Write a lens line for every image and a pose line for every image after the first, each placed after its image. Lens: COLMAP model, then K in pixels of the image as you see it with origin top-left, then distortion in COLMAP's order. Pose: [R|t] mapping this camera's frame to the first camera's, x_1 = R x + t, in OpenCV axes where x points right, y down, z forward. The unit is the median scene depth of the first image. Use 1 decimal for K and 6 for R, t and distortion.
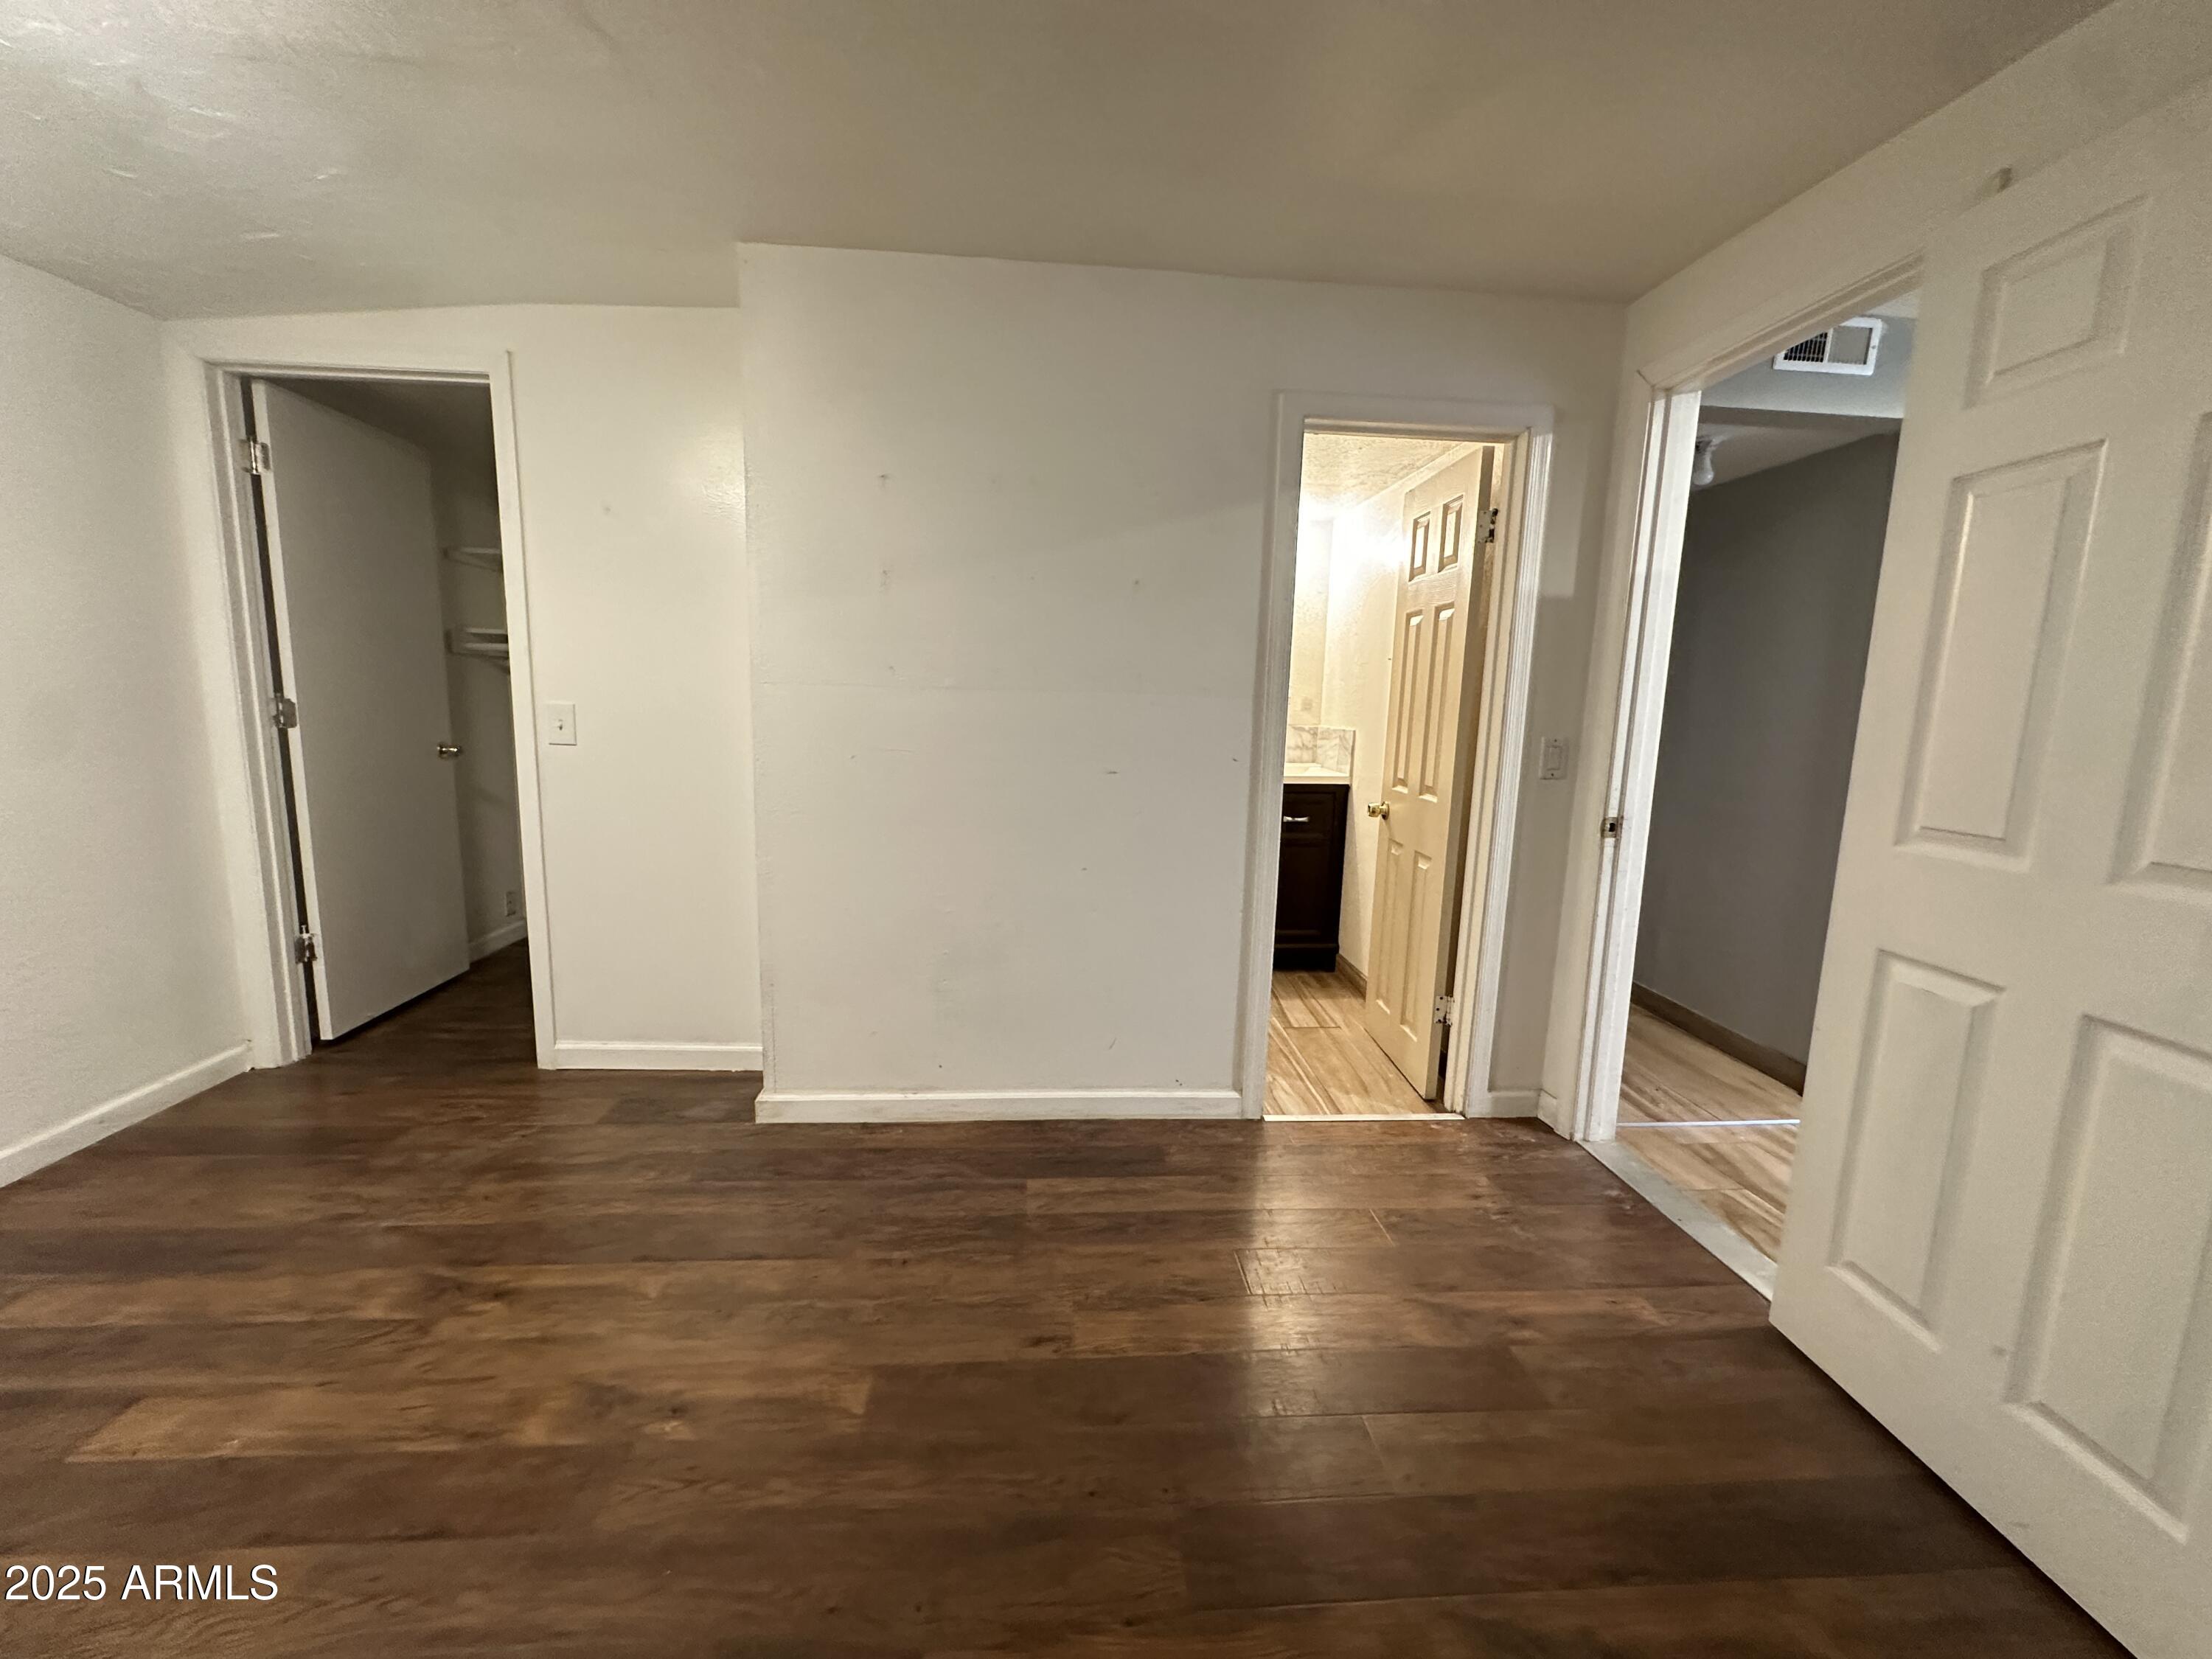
lens RADIAL K [[885.2, 0, 1106.0], [0, 885.2, 829.5], [0, 0, 1]] dist [-0.007080, 0.002428]
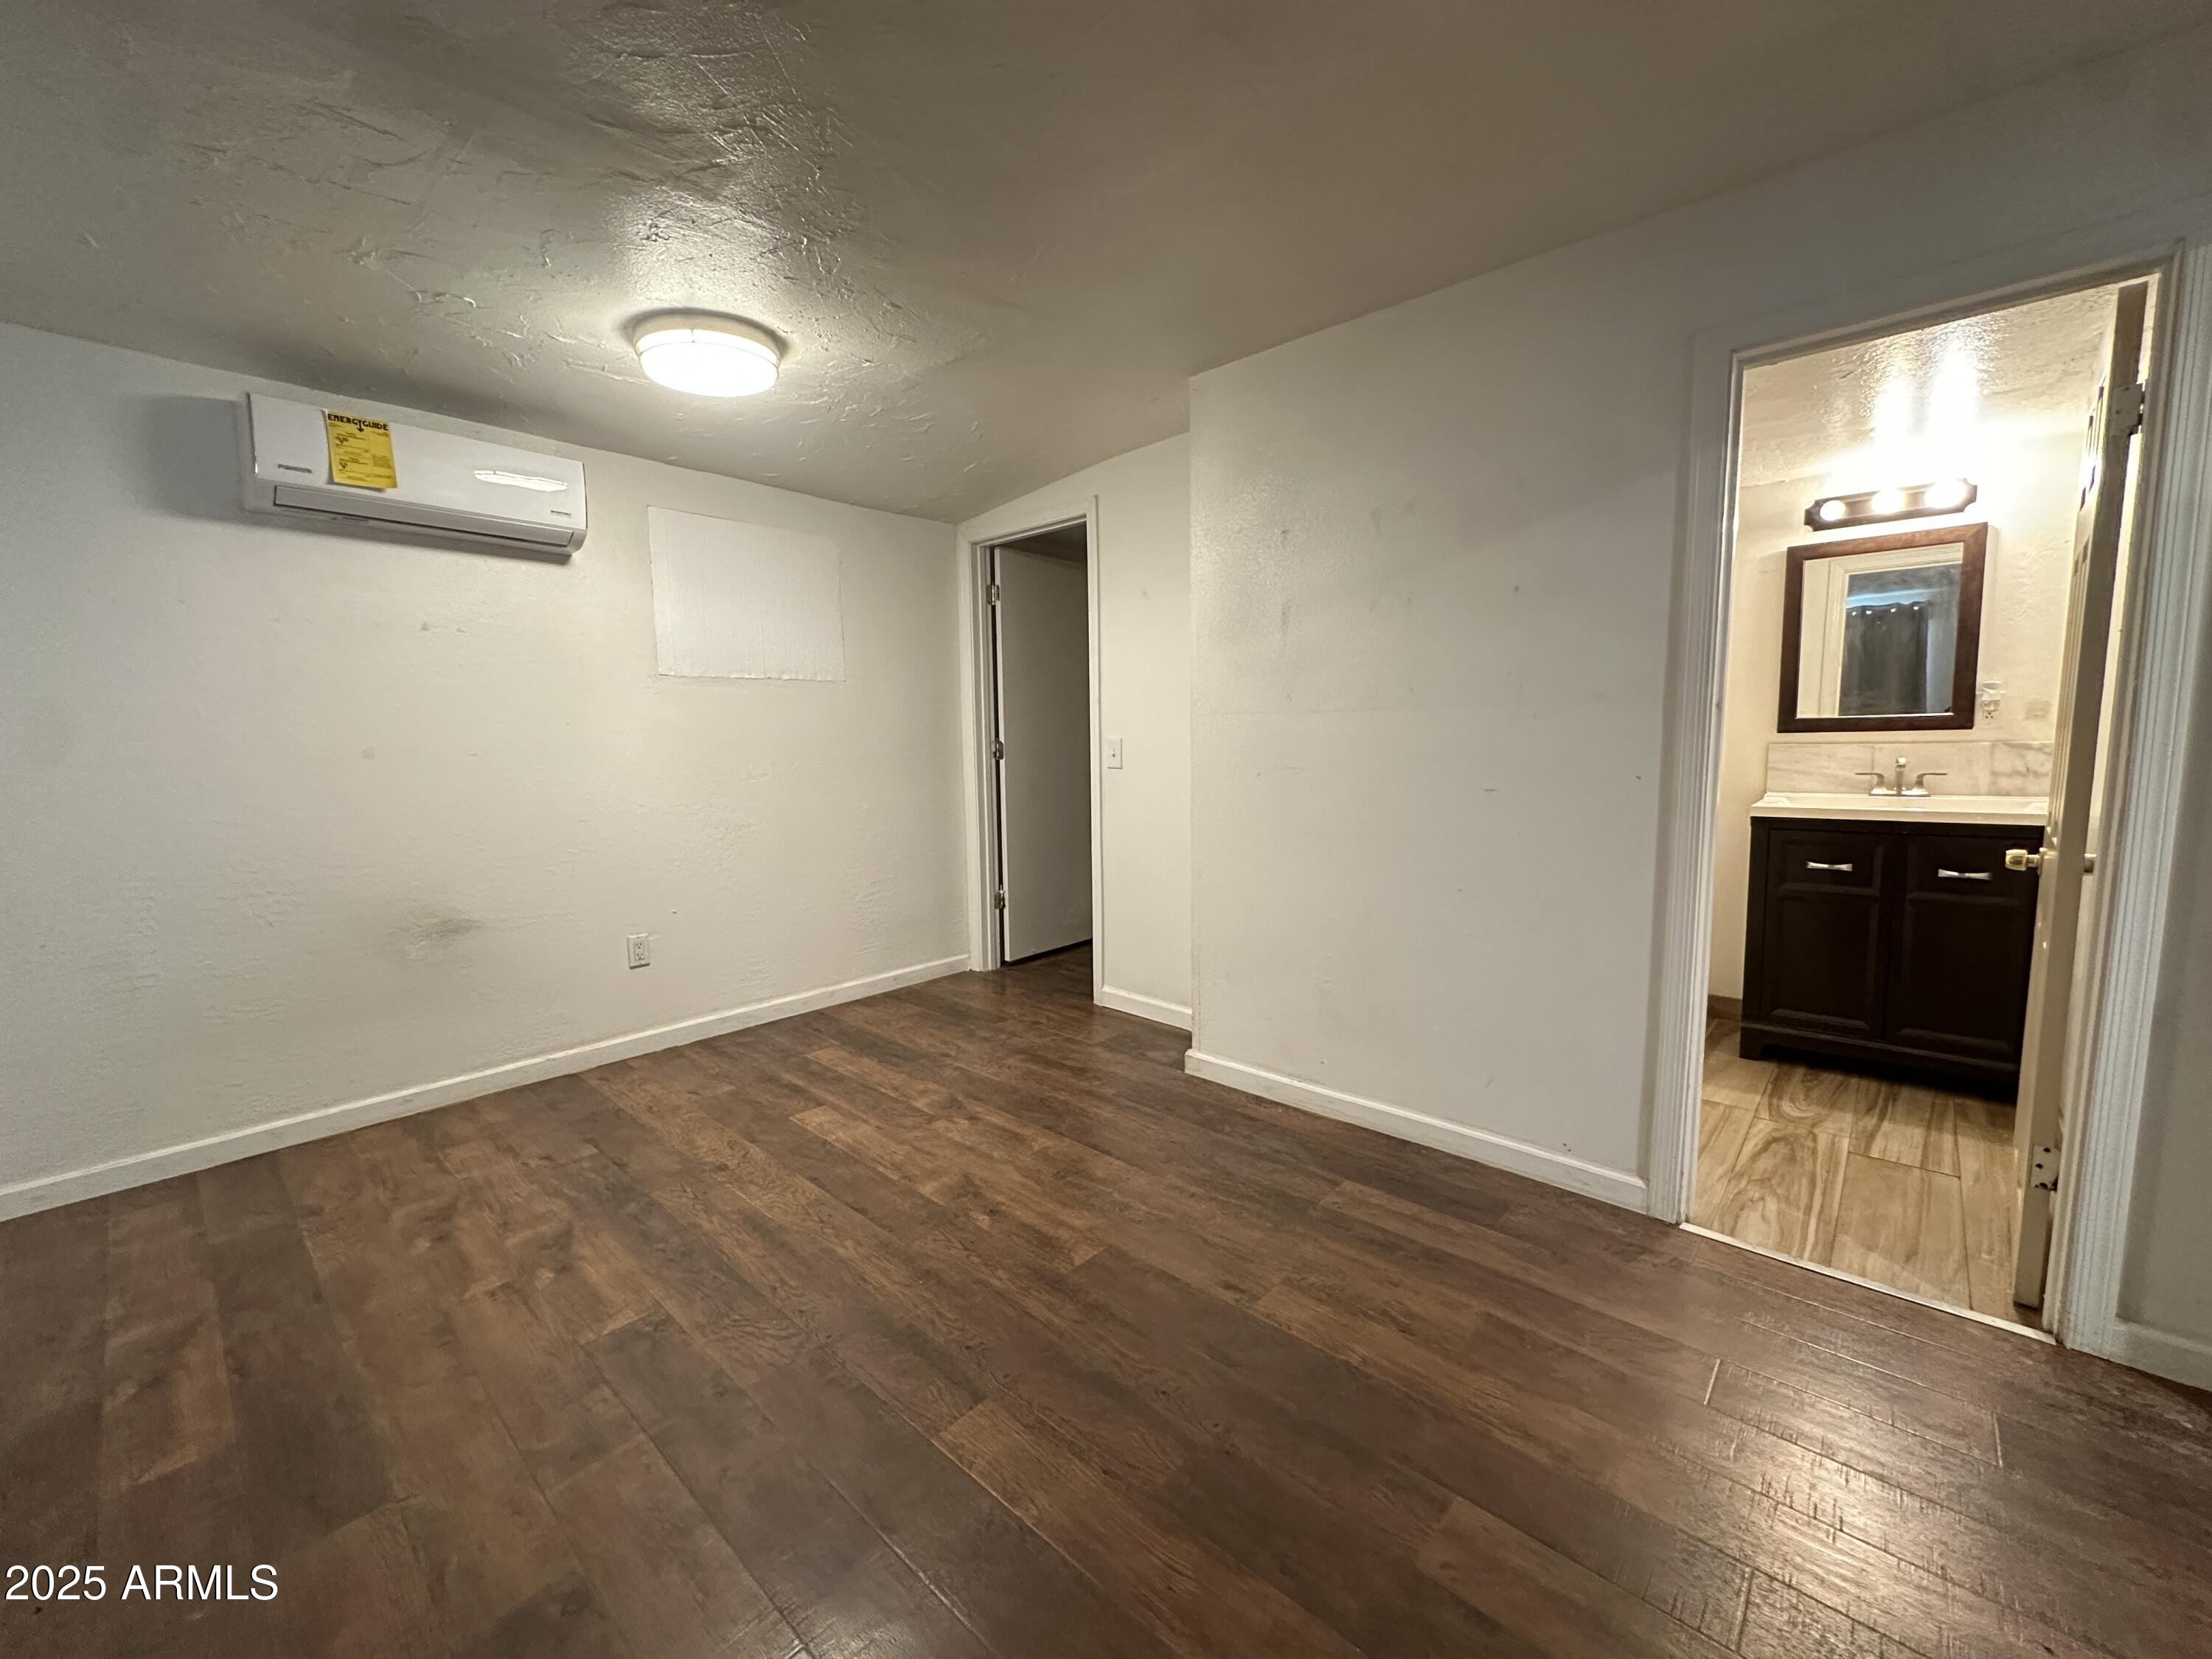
lens RADIAL K [[885.2, 0, 1106.0], [0, 885.2, 829.5], [0, 0, 1]] dist [-0.007080, 0.002428]
pose [[0.684948, 0.041498, -0.727409, 0.410154], [-0.075398, 0.997054, -0.014116, 0.021298], [0.724680, 0.064514, 0.686059, 0.056217]]
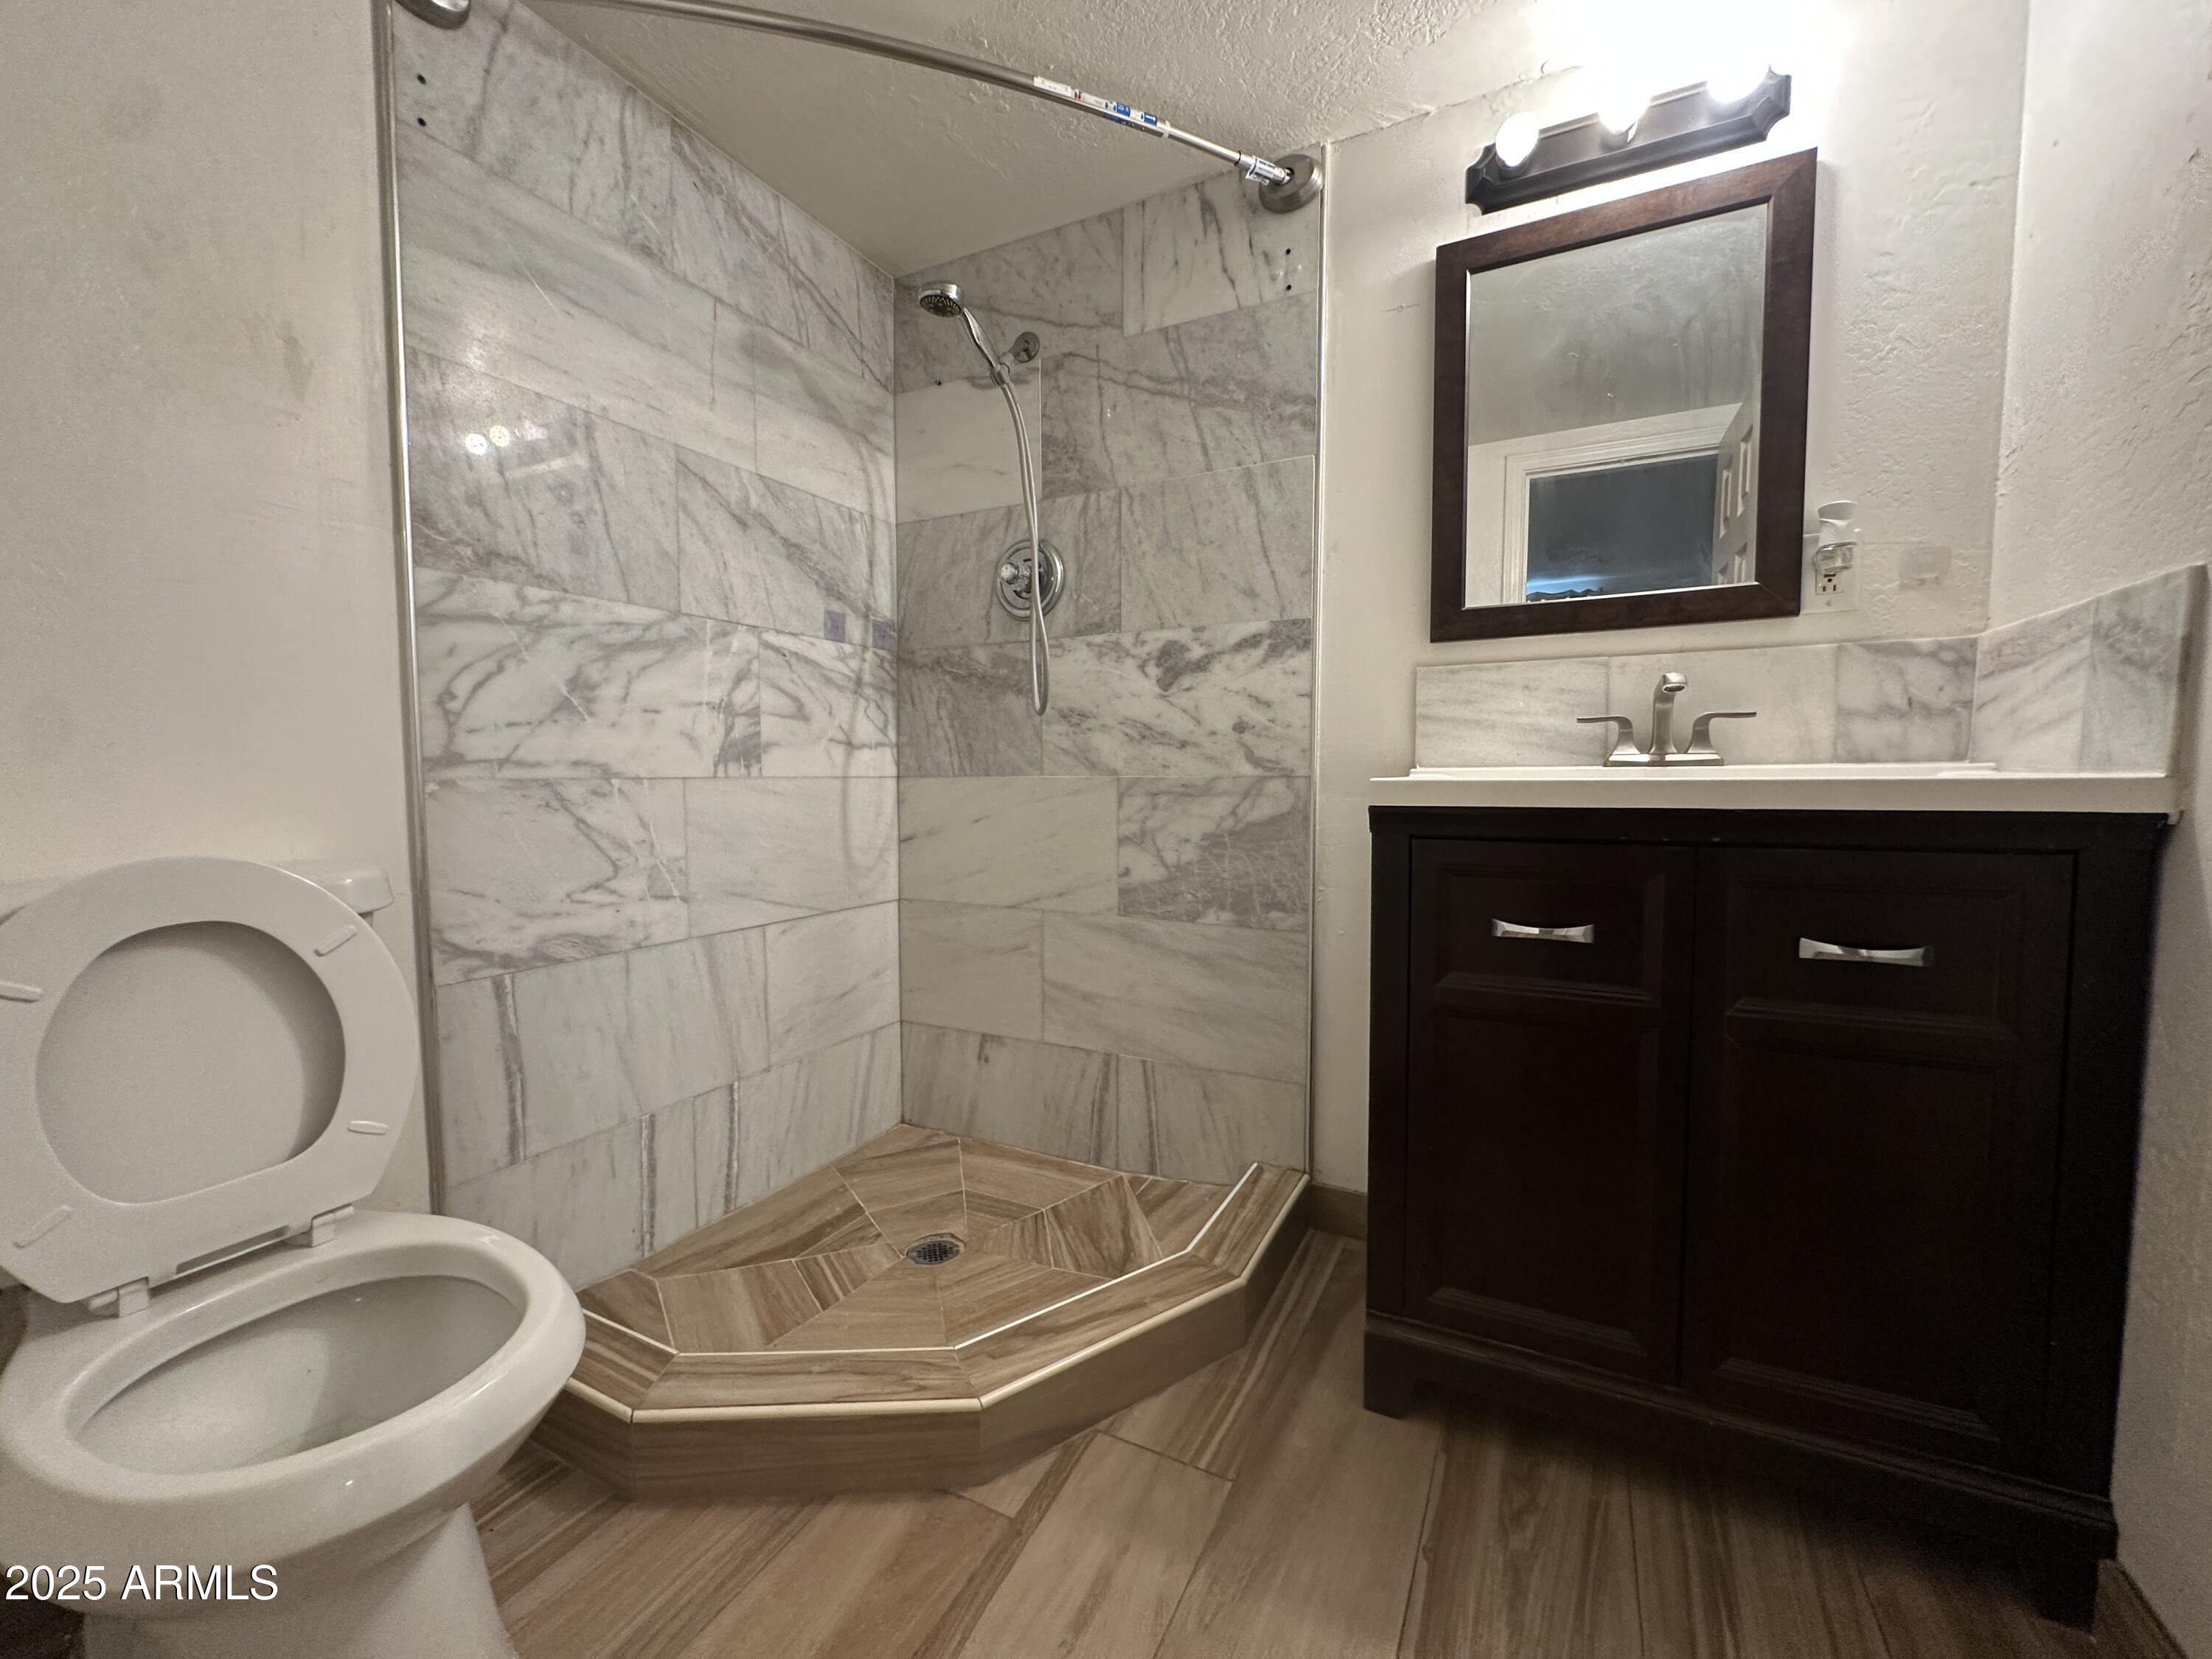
lens RADIAL K [[885.2, 0, 1106.0], [0, 885.2, 829.5], [0, 0, 1]] dist [-0.007080, 0.002428]
pose [[0.851557, 0.009359, -0.524179, 0.260870], [-0.057718, 0.995436, -0.075993, -0.024980], [0.521075, 0.094967, 0.848211, 1.074770]]
